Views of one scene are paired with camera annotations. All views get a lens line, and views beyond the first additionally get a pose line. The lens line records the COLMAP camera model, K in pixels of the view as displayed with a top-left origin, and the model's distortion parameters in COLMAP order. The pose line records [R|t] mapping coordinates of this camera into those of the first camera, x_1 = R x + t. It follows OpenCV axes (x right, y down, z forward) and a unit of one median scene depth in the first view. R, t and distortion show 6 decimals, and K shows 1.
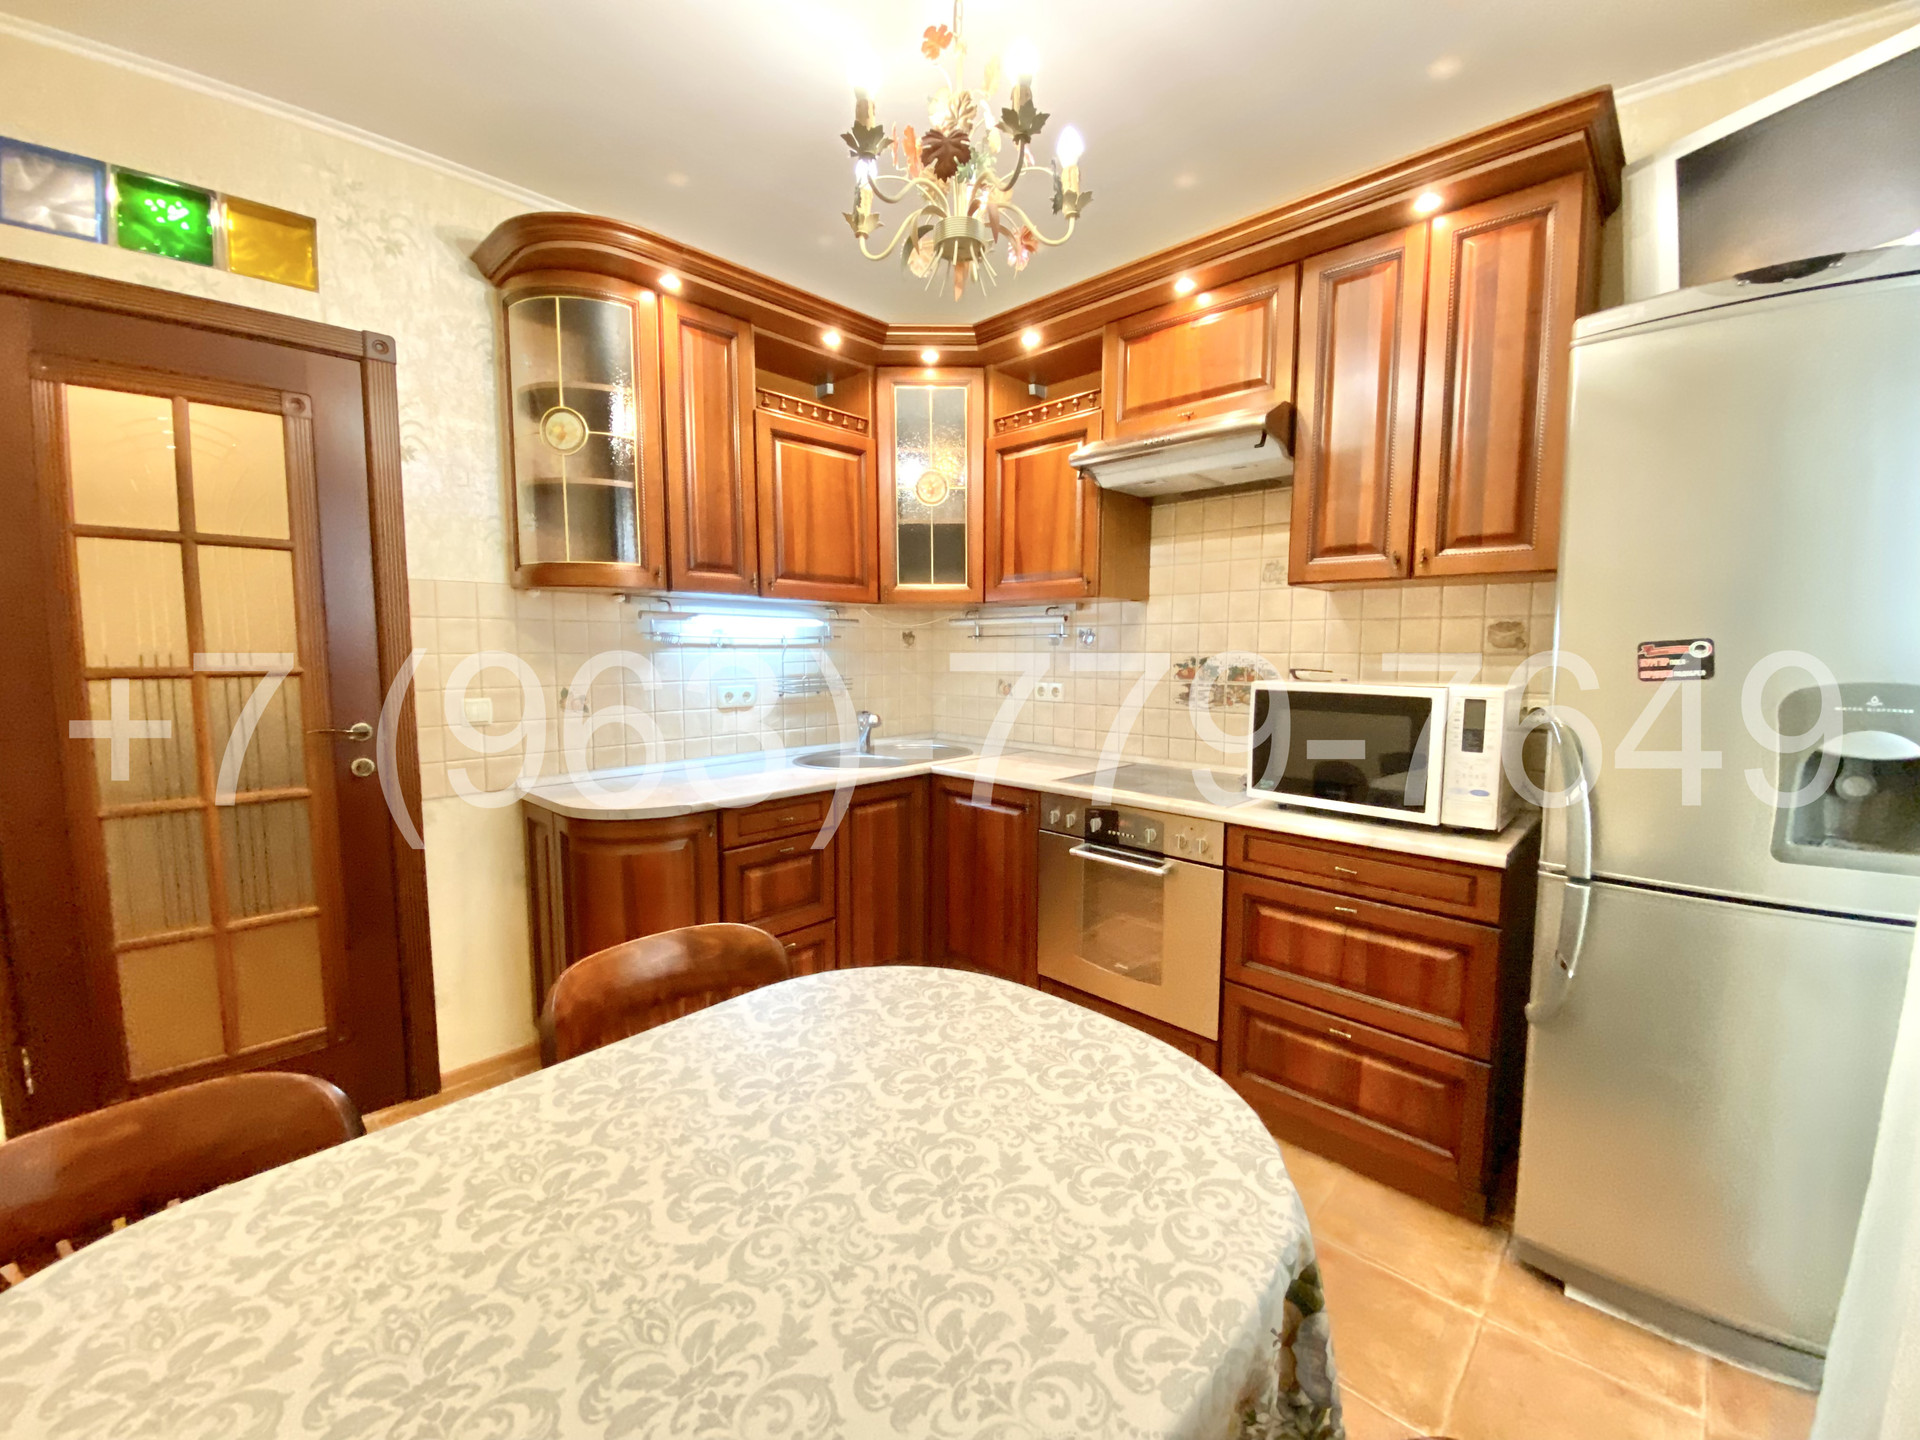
lens RADIAL K [[781.4, 0, 955.5], [0, 781.4, 714.6], [0, 0, 1]] dist [0.037057, -0.030676]
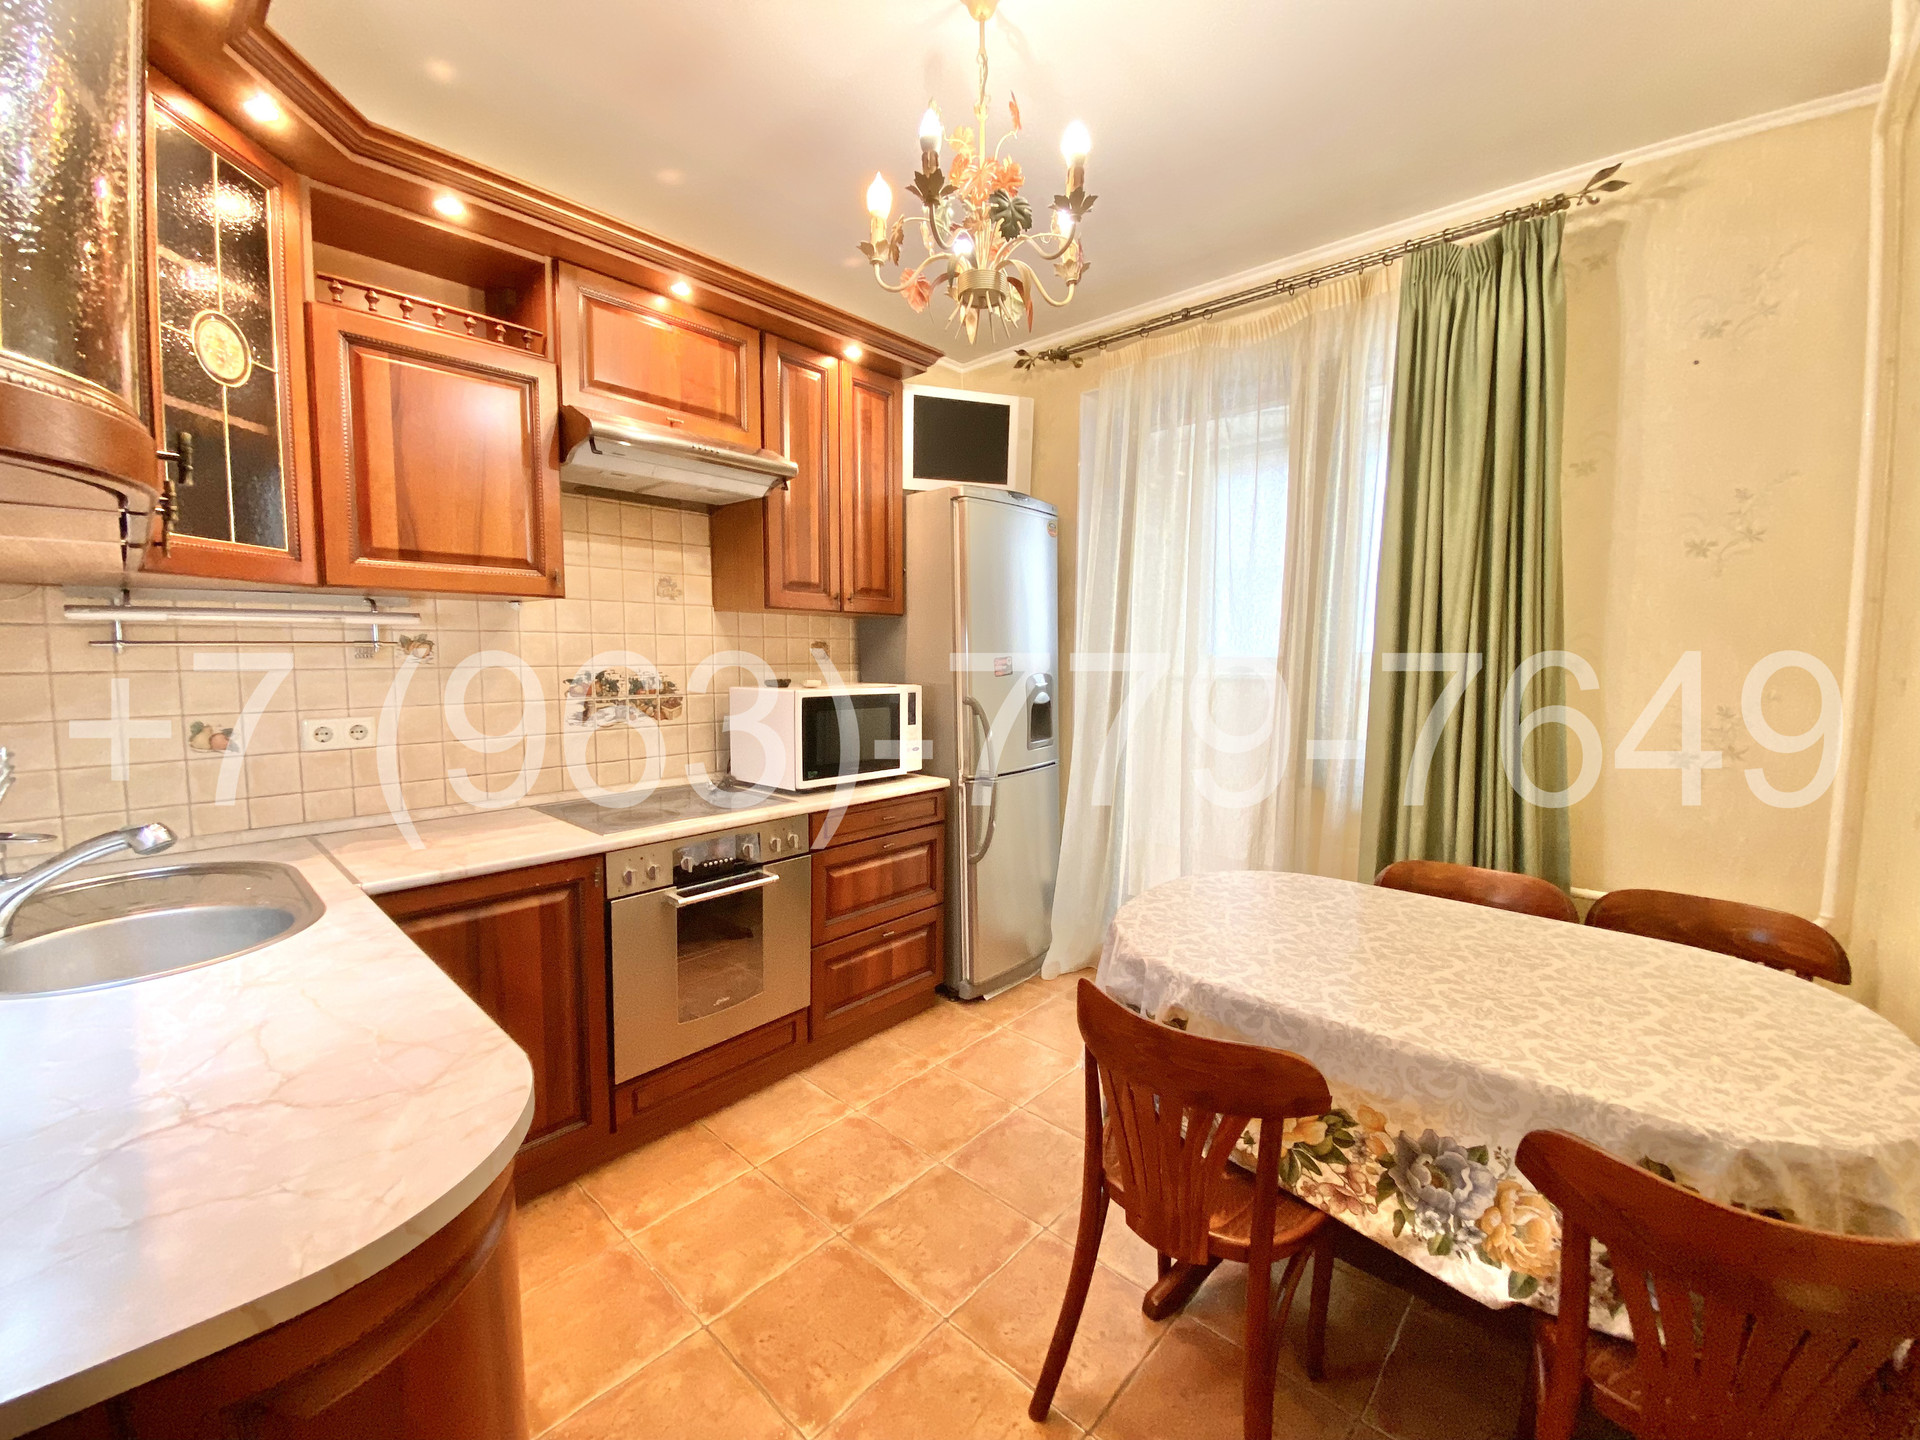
lens RADIAL K [[774.0, 0, 963.7], [0, 774.0, 712.9], [0, 0, 1]] dist [0.035221, -0.030594]
pose [[-0.029118, -0.083802, 0.996057, -0.729484], [0.083902, 0.992758, 0.085977, -0.081360], [-0.996049, 0.086074, -0.021876, 0.728607]]
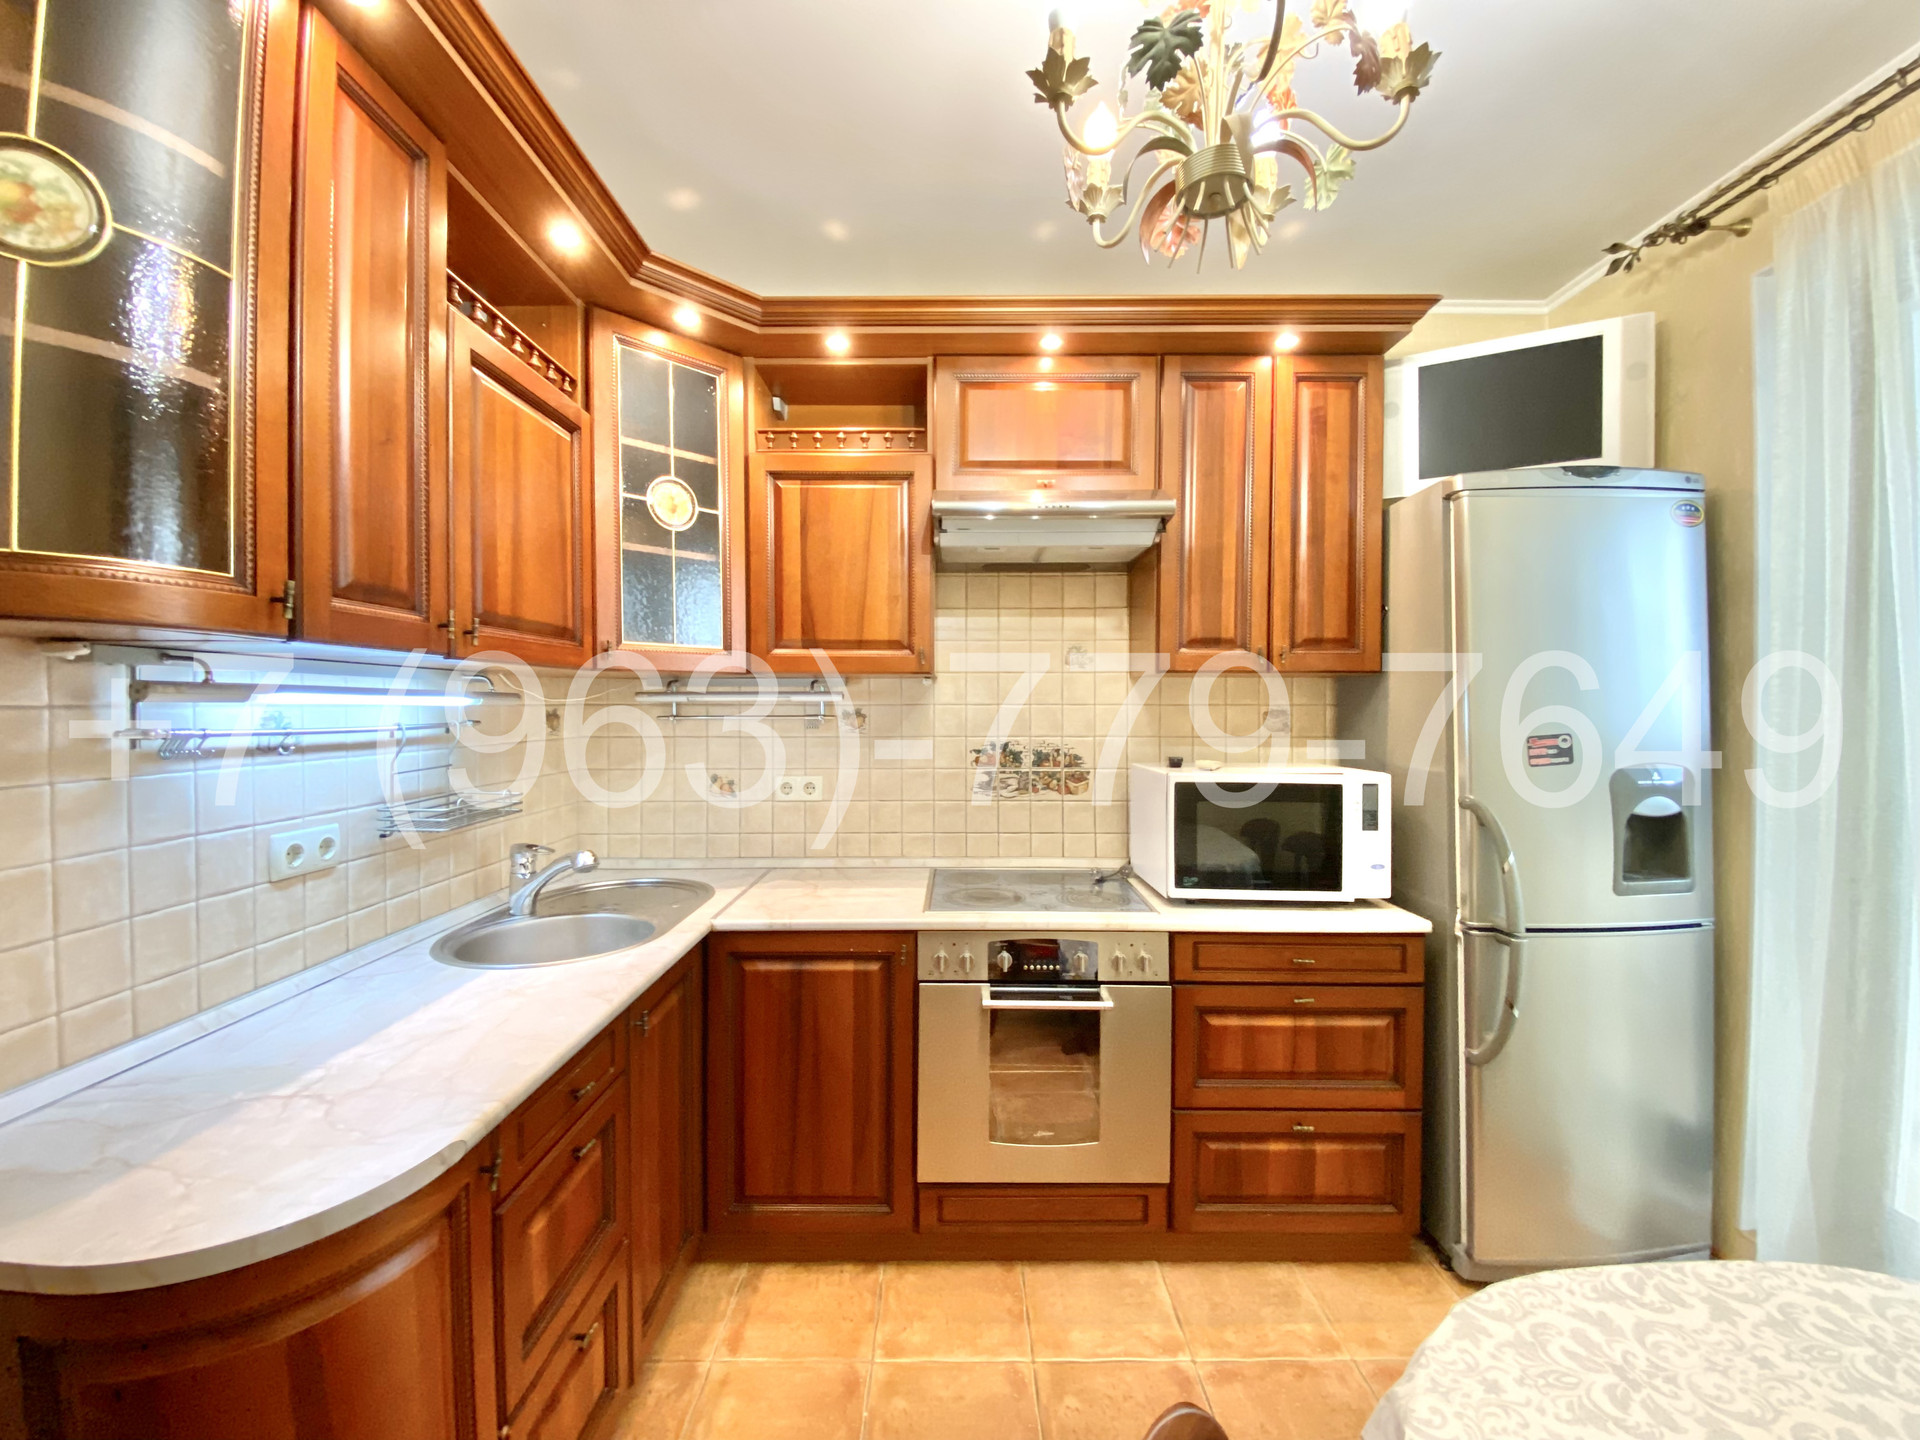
lens RADIAL K [[774.0, 0, 963.7], [0, 774.0, 712.9], [0, 0, 1]] dist [0.035221, -0.030594]
pose [[0.721152, -0.008066, 0.692730, -0.416714], [0.061021, 0.996785, -0.051918, -0.076324], [-0.690085, 0.079712, 0.719326, 0.459277]]
